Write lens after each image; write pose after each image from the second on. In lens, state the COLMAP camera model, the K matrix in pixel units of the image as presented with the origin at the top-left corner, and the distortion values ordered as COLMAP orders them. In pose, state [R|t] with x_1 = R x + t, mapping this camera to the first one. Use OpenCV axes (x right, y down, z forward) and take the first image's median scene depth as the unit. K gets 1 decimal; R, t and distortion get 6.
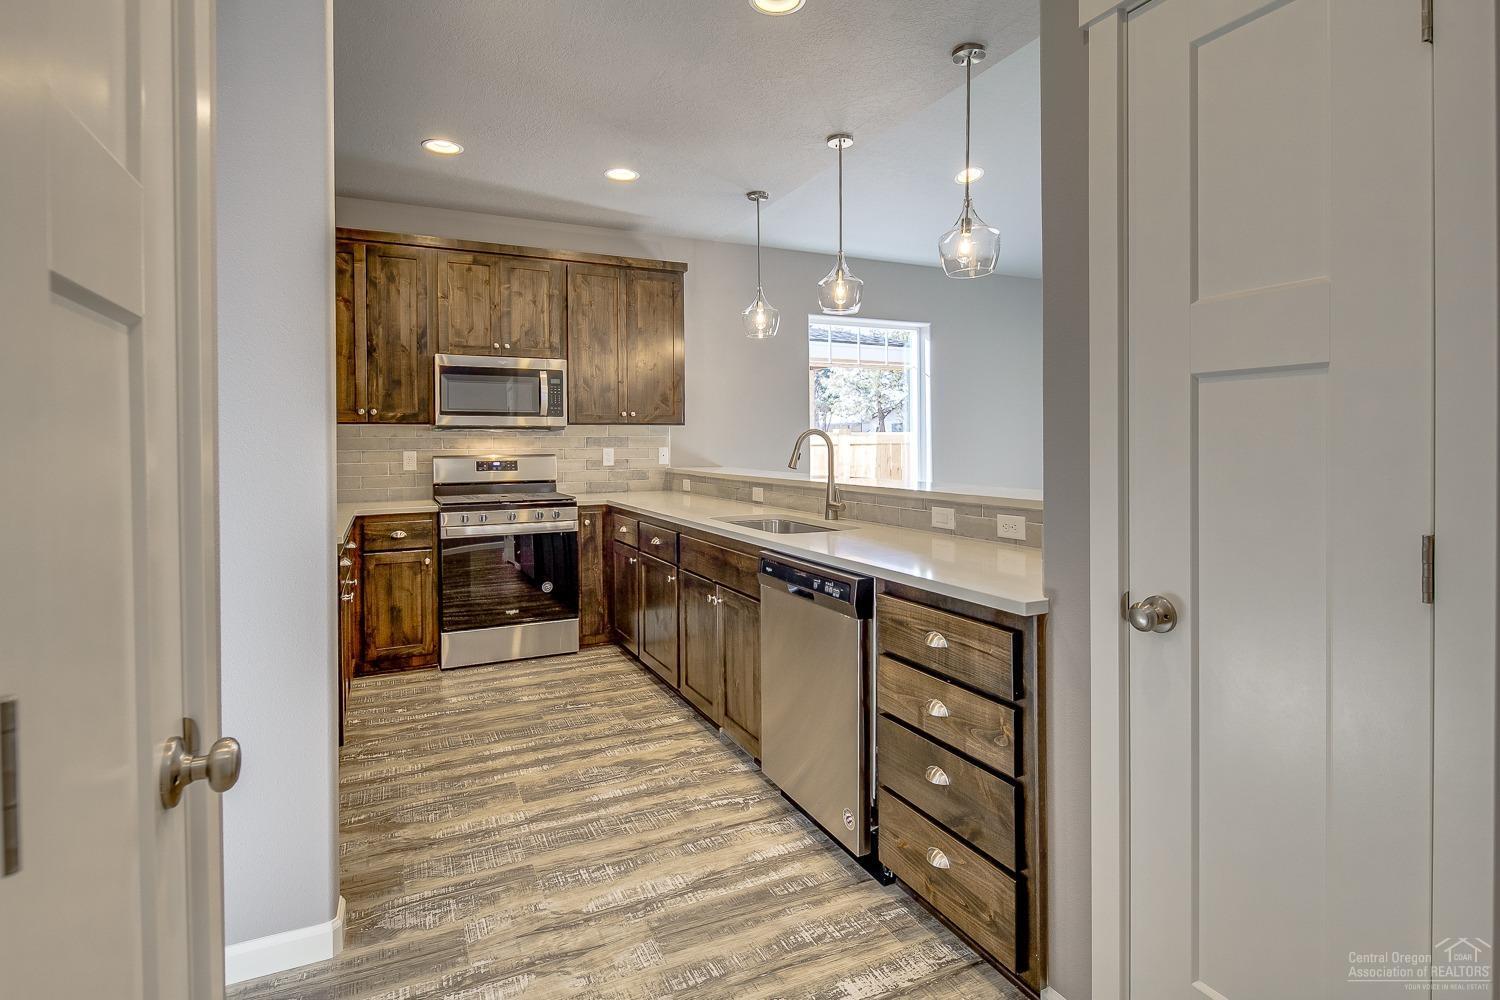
lens RADIAL K [[727.4, 0, 732.4], [0, 727.4, 450.3], [0, 0, 1]] dist [0.002798, -0.000455]
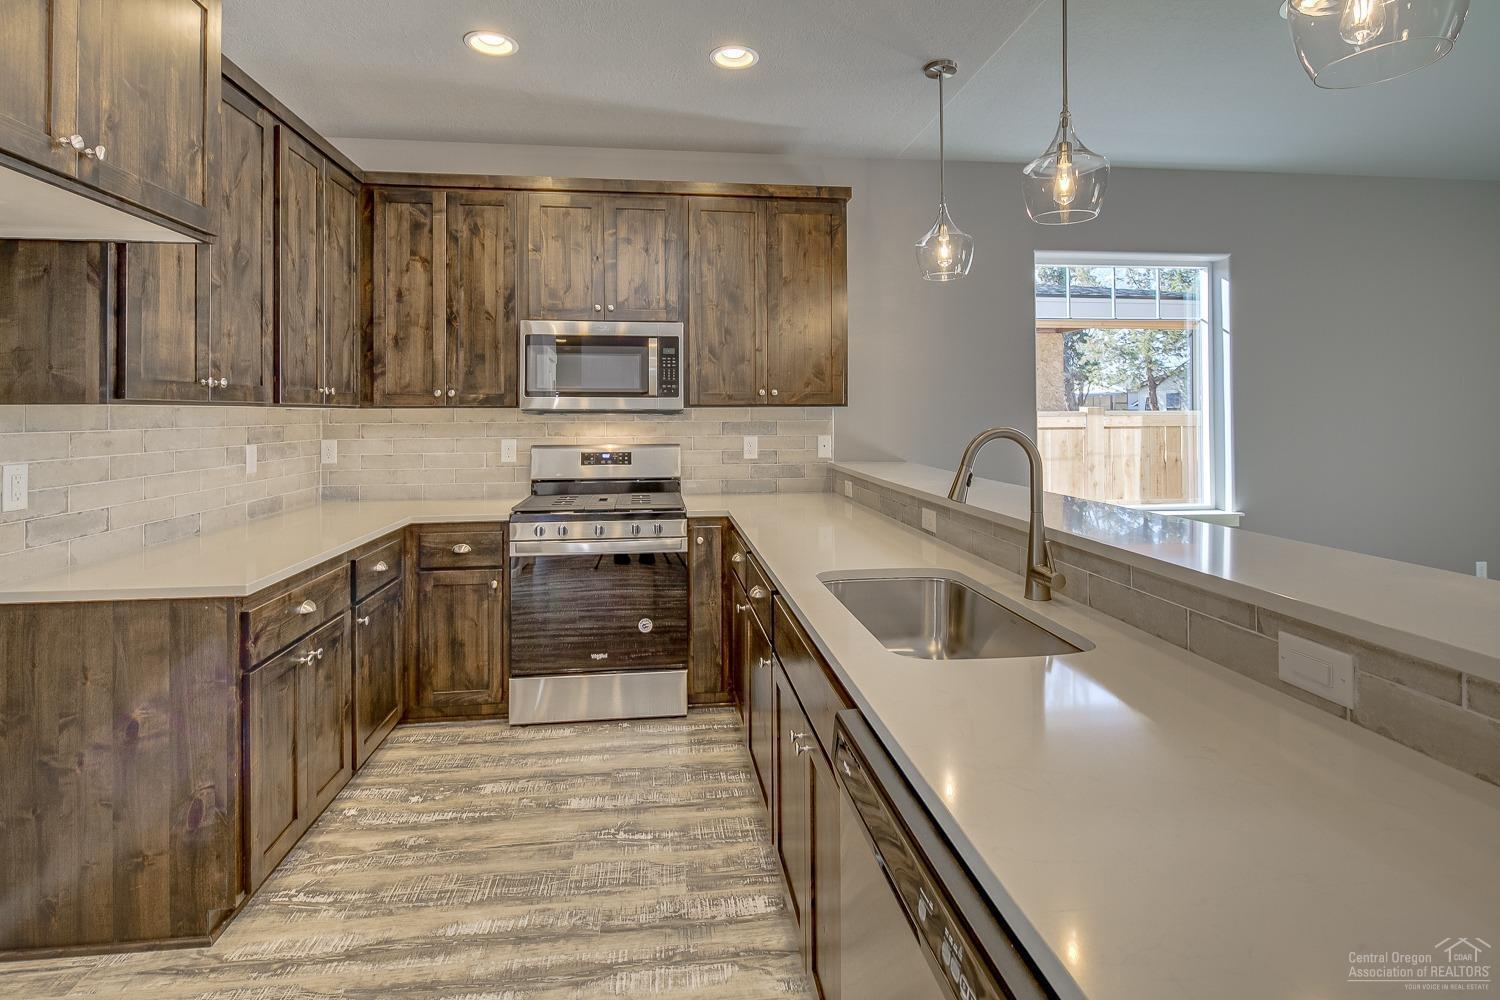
lens RADIAL K [[708.4, 0, 748.7], [0, 708.4, 408.4], [0, 0, 1]] dist [-0.001125, -0.000337]
pose [[0.950144, 0.001023, -0.311809, 0.071016], [-0.005998, 0.999870, -0.014996, -0.024403], [0.311753, 0.016119, 0.950026, 0.327538]]
